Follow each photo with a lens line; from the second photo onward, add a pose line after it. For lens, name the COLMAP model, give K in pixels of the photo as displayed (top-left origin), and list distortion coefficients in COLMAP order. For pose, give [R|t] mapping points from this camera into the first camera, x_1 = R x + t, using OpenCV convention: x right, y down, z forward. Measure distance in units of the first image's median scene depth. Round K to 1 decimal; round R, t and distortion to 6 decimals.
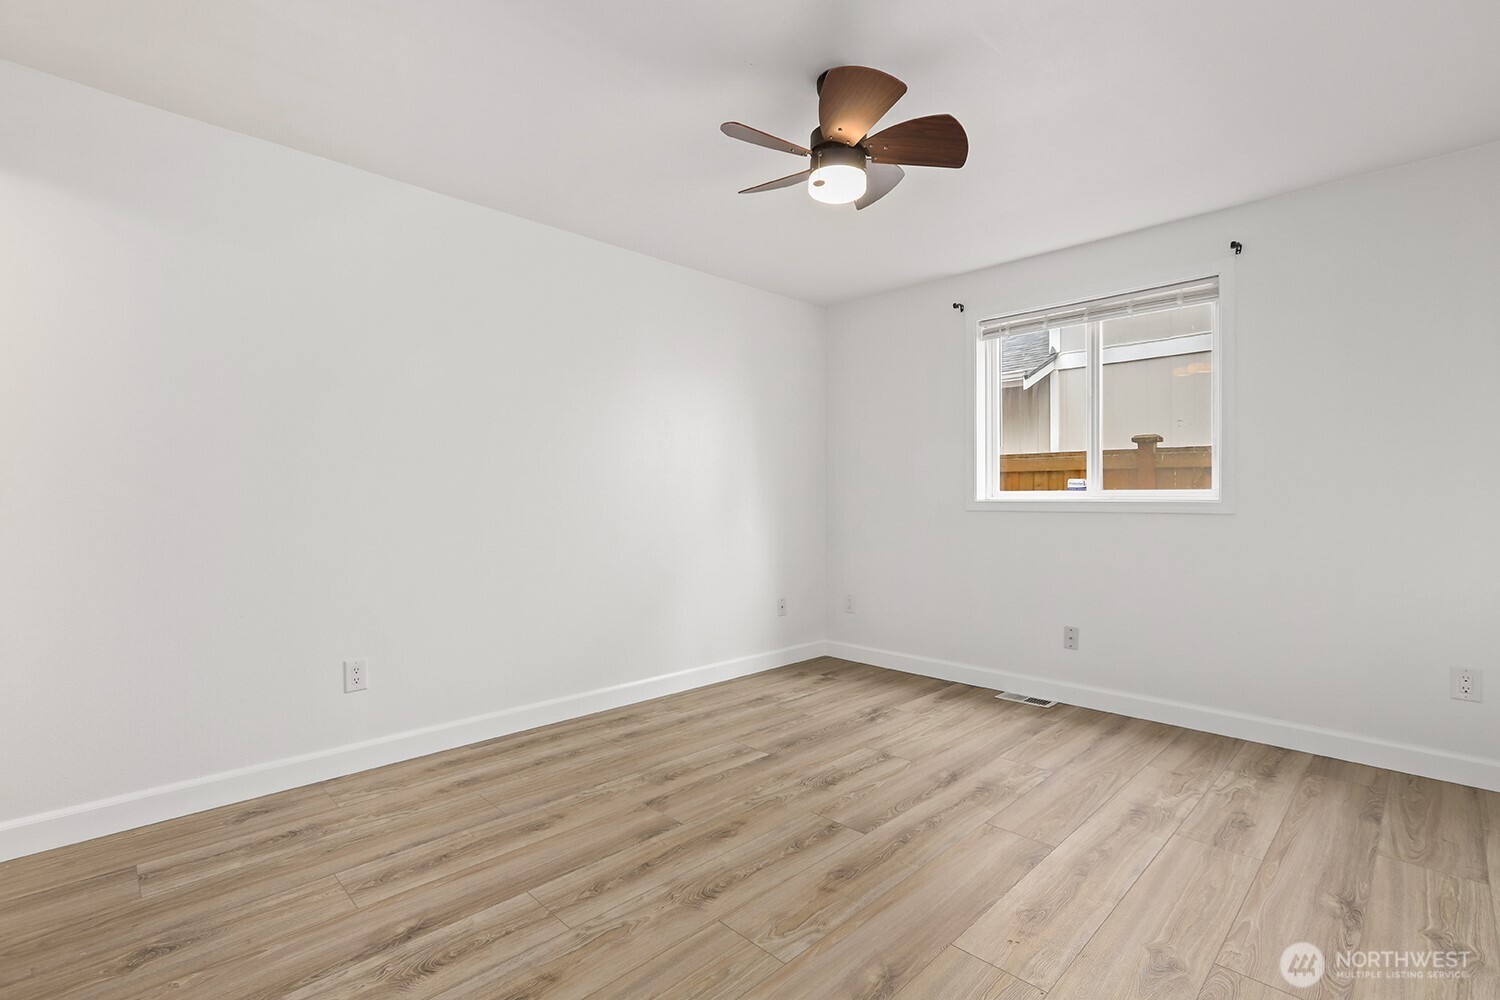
lens RADIAL K [[694.7, 0, 751.9], [0, 694.7, 498.2], [0, 0, 1]] dist [-0.035114, 0.005841]
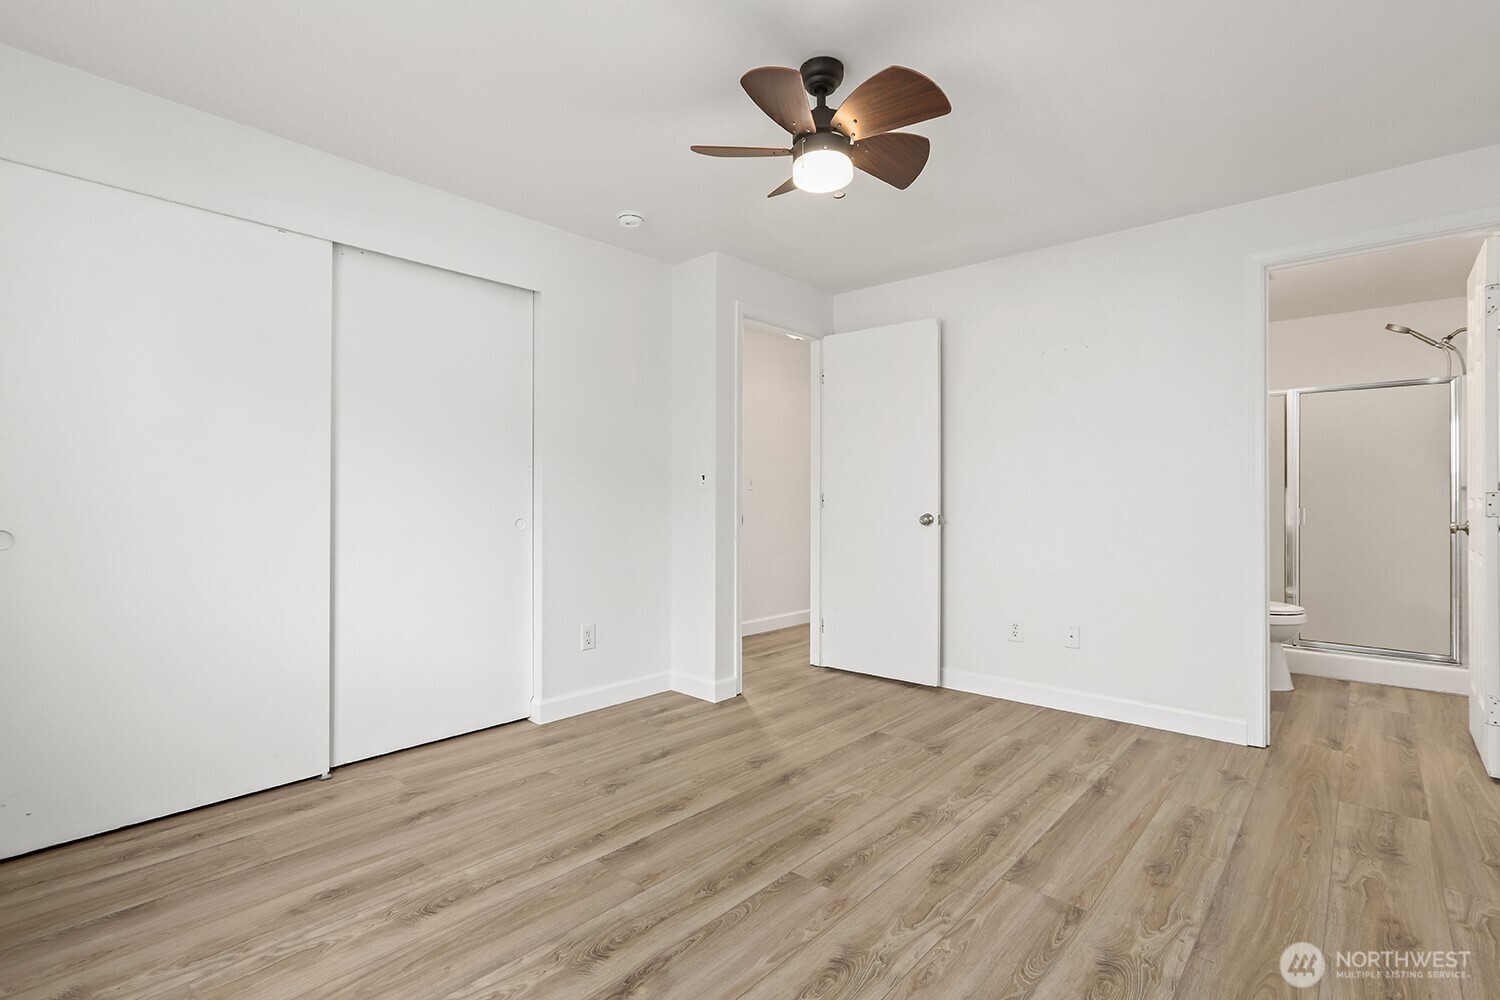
lens RADIAL K [[694.7, 0, 749.3], [0, 694.7, 498.6], [0, 0, 1]] dist [-0.035114, 0.005841]
pose [[-0.998357, -0.000198, -0.057301, 0.276597], [-0.000252, 1.000000, 0.000940, -0.000621], [0.057301, 0.000952, -0.998356, 1.932045]]
